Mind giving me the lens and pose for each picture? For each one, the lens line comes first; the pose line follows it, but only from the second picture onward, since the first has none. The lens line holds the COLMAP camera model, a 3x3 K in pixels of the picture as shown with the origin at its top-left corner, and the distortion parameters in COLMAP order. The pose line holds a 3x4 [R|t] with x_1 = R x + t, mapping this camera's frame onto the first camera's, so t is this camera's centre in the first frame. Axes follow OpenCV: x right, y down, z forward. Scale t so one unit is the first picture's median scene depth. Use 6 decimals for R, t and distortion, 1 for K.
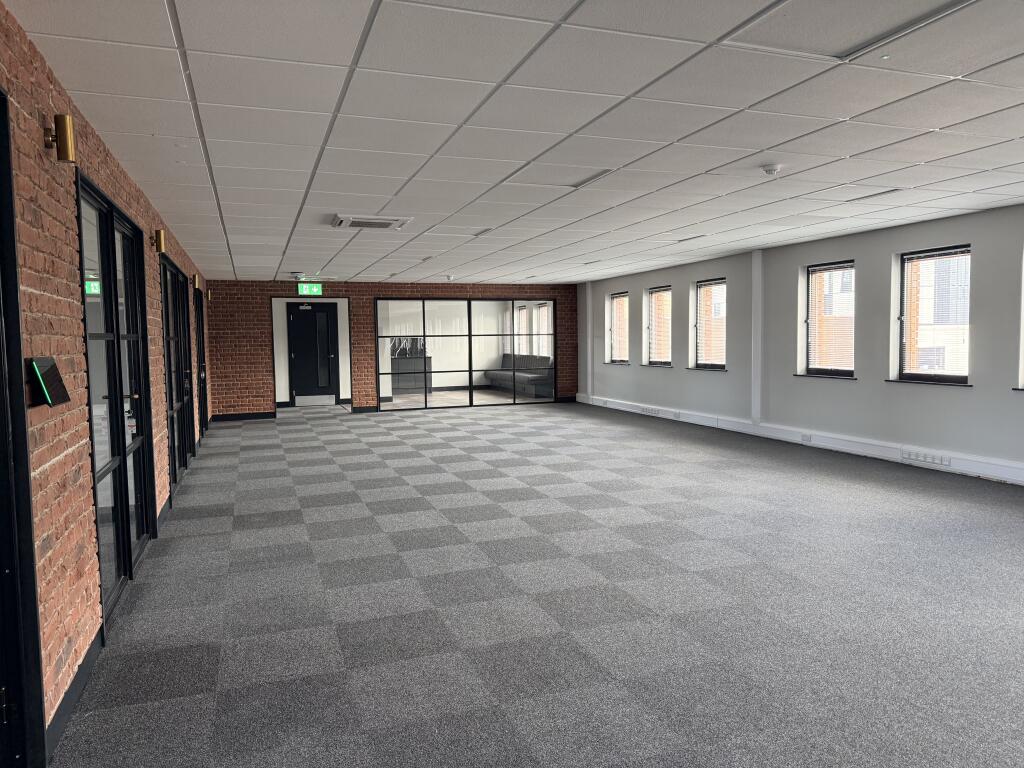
lens RADIAL K [[736.2, 0, 525.9], [0, 736.2, 385.8], [0, 0, 1]] dist [0.105806, -0.103451]
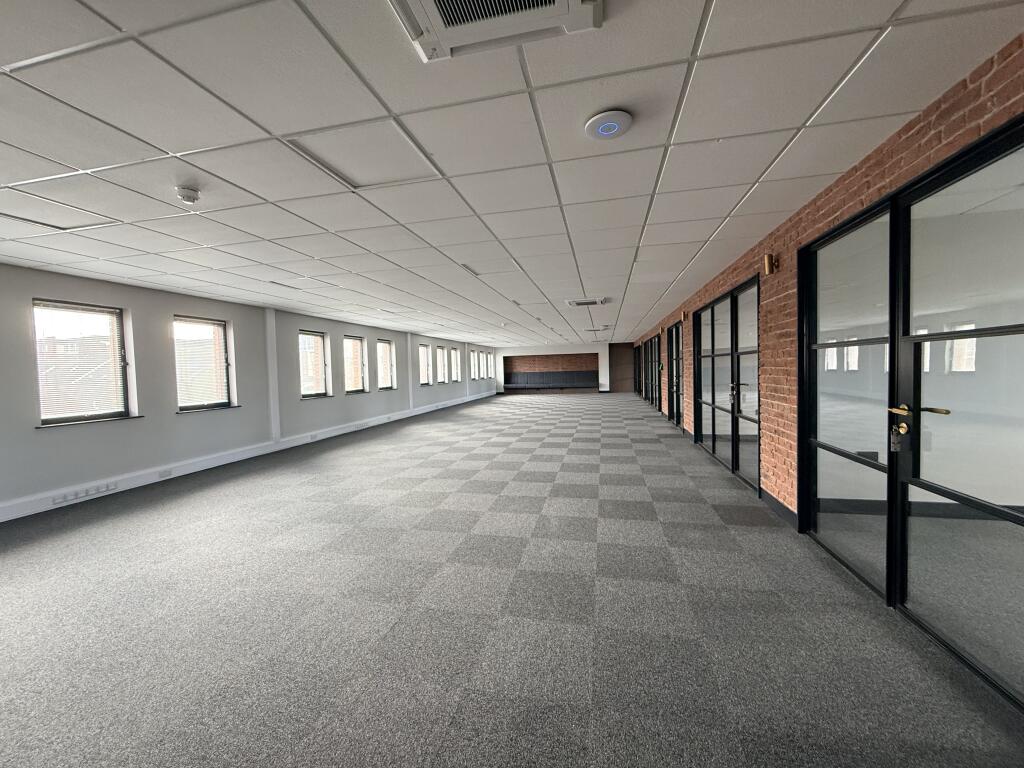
lens RADIAL K [[410.7, 0, 512.0], [0, 410.7, 384.0], [0, 0, 1]] dist [-0.000104, -0.000011]
pose [[-0.831782, 0.007727, 0.555048, -0.430968], [0.068387, 0.993712, 0.088650, -0.085197], [-0.550873, 0.111696, -0.827081, 1.365632]]
